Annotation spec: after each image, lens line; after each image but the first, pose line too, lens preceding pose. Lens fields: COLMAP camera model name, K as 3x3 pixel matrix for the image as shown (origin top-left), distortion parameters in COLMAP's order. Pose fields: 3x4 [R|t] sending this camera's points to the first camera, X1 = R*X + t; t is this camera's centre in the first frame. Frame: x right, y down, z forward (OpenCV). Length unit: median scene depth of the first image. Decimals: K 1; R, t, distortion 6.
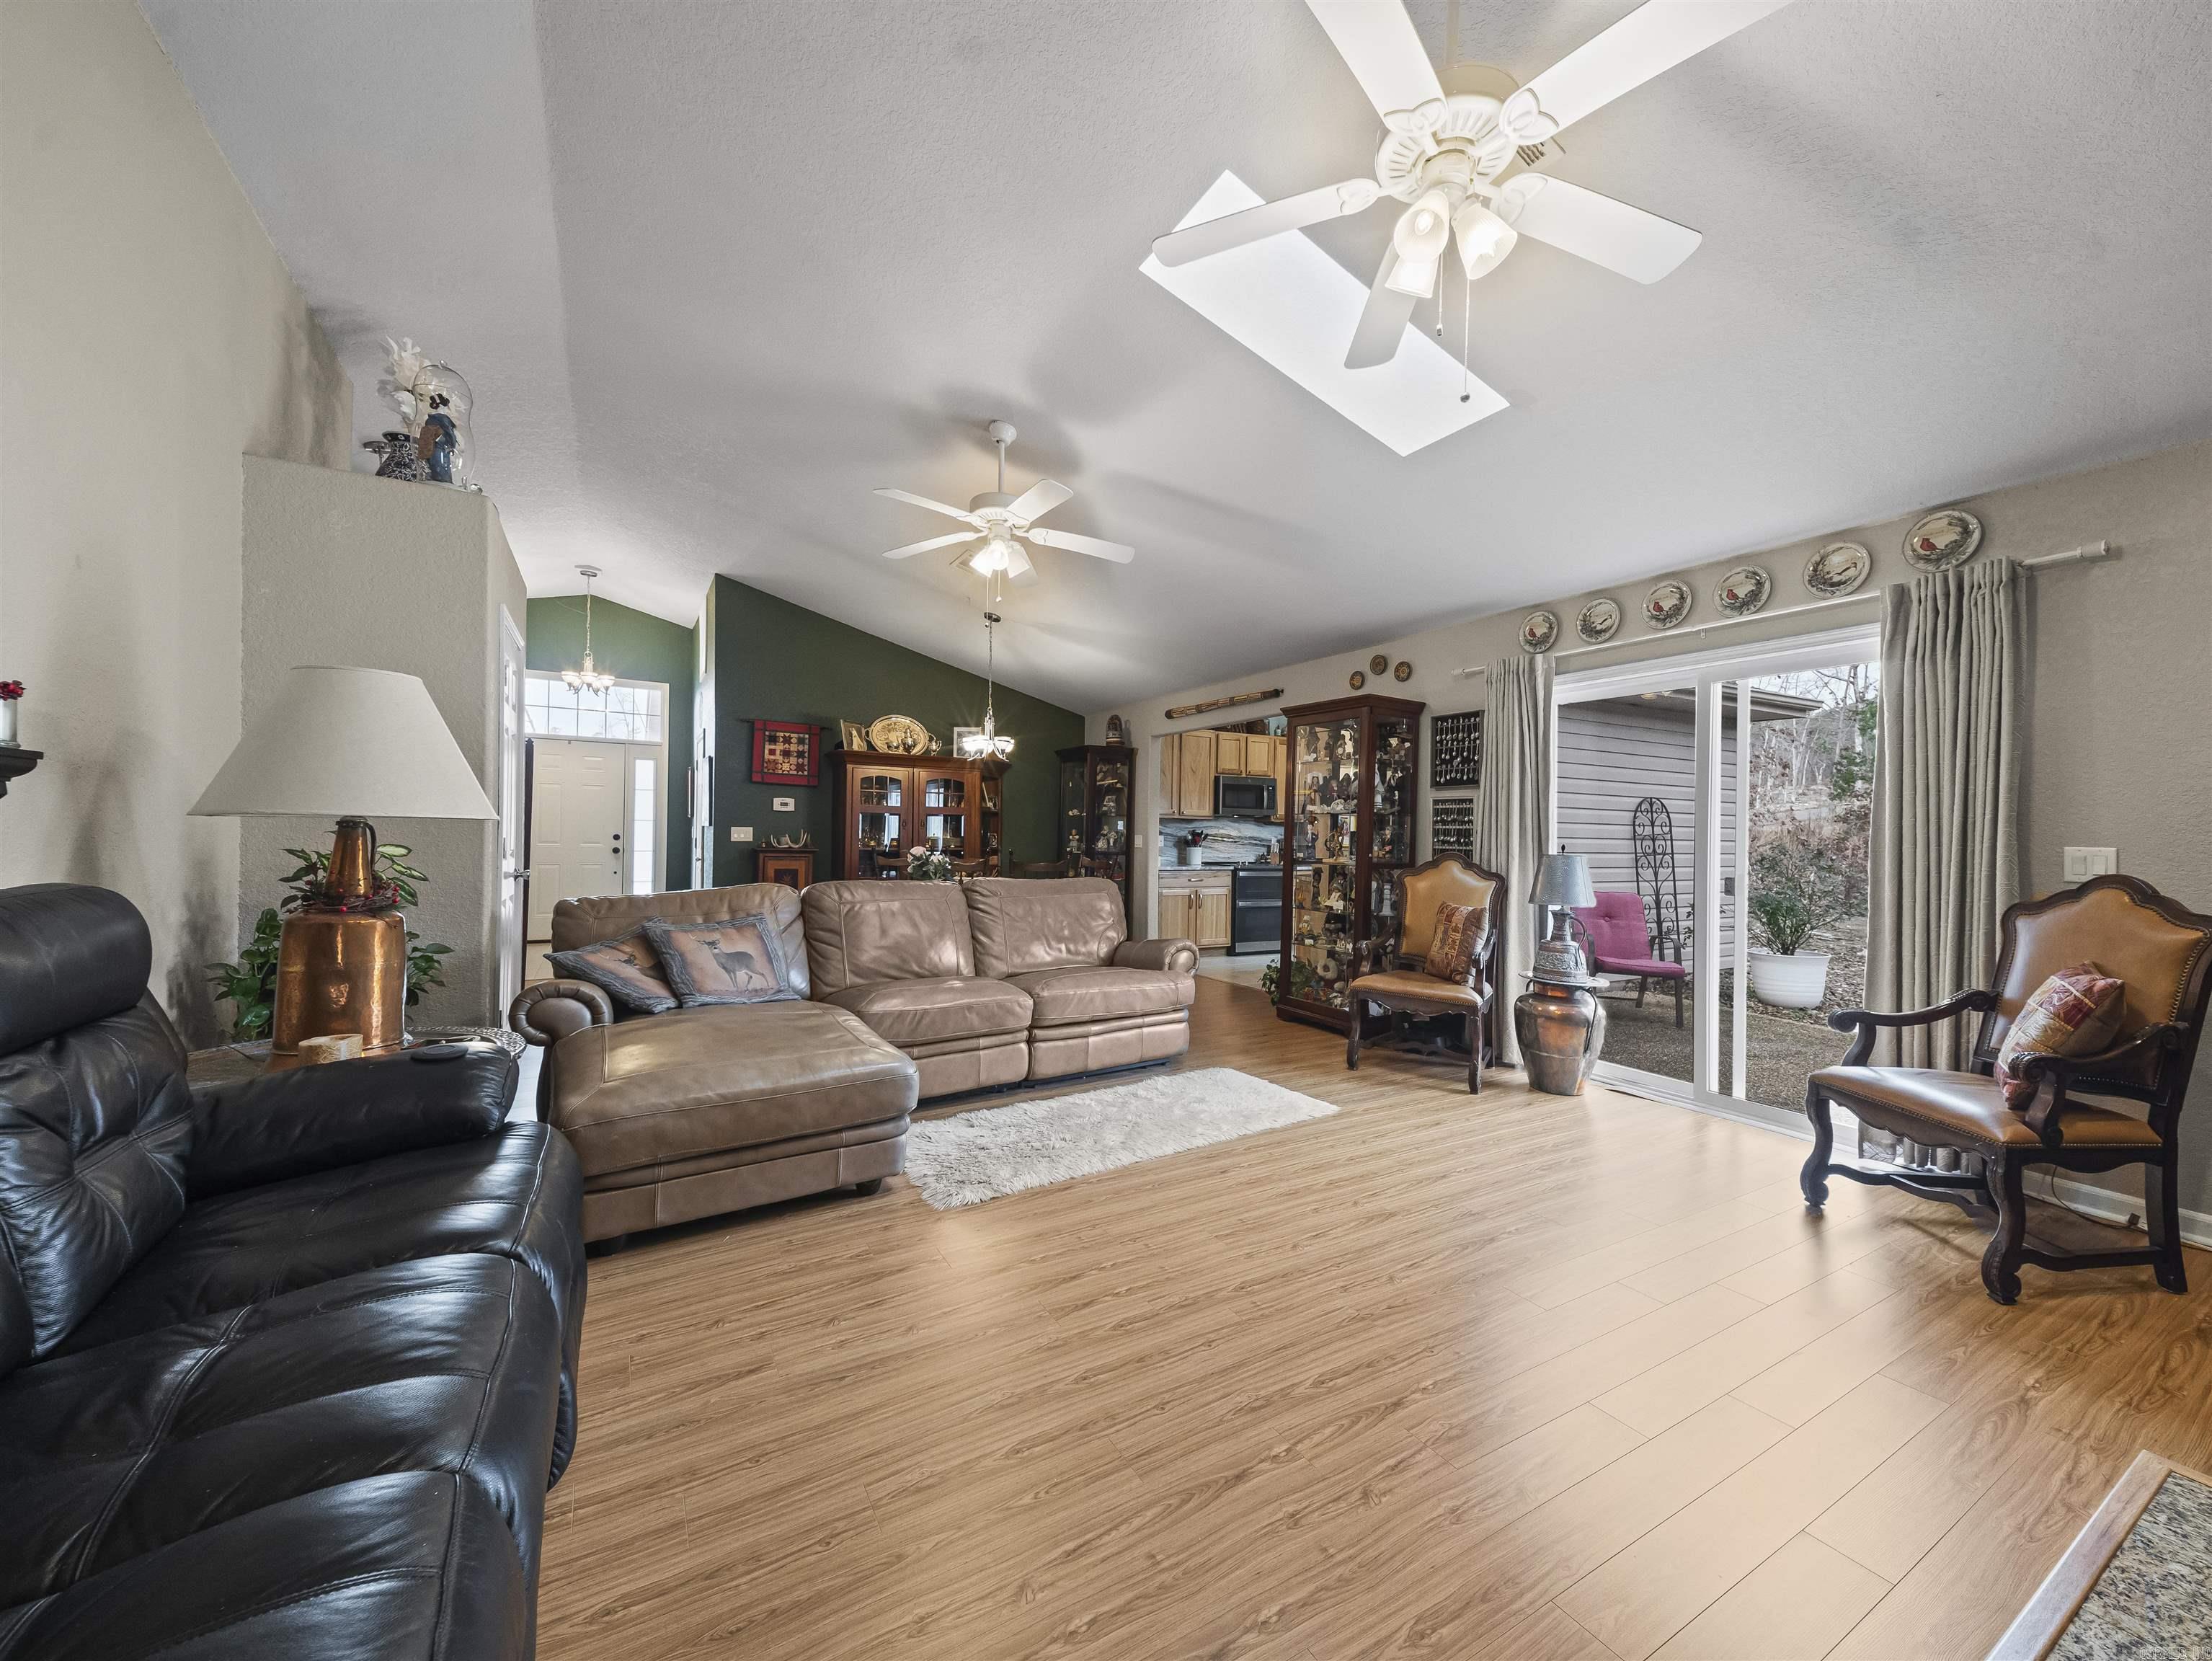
lens RADIAL K [[860.3, 0, 1096.9], [0, 860.3, 832.6], [0, 0, 1]] dist [0.043189, -0.013453]
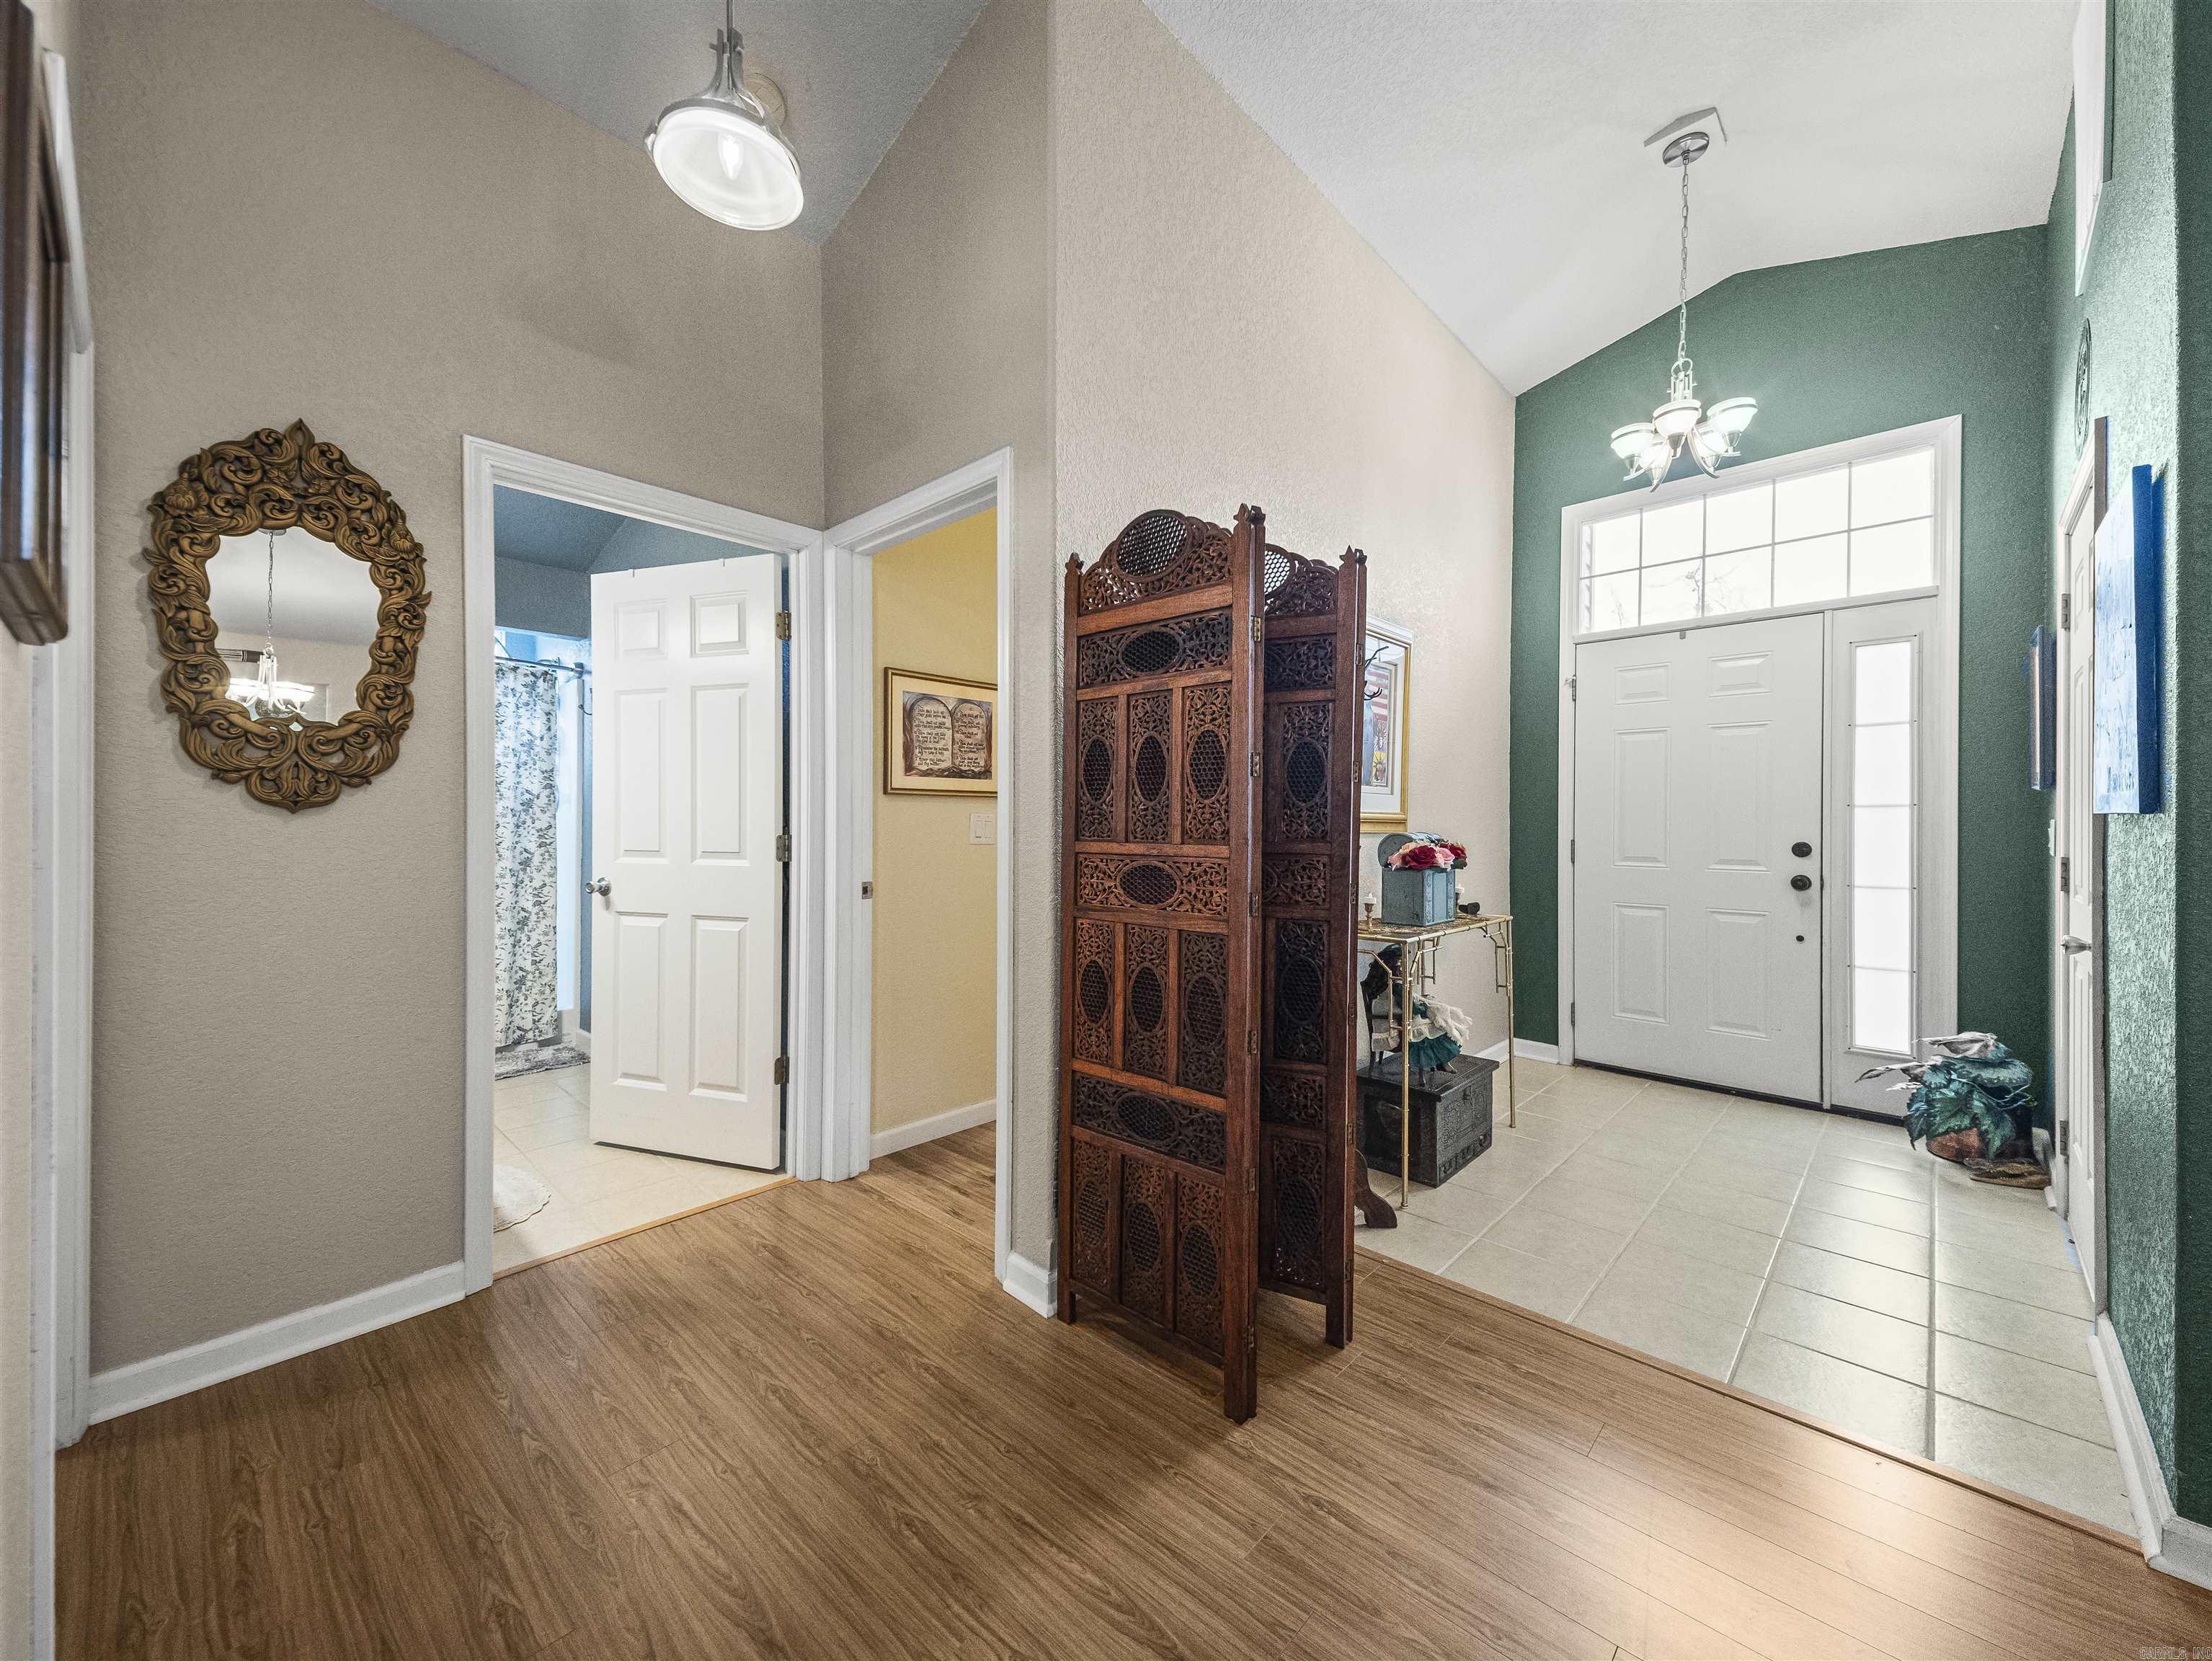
lens RADIAL K [[860.3, 0, 1121.1], [0, 860.3, 826.7], [0, 0, 1]] dist [0.043189, -0.013453]
pose [[0.296334, -0.012360, -0.955005, -0.274567], [0.003333, 0.999924, -0.011907, -0.001880], [0.955079, 0.000345, 0.296352, 0.616449]]
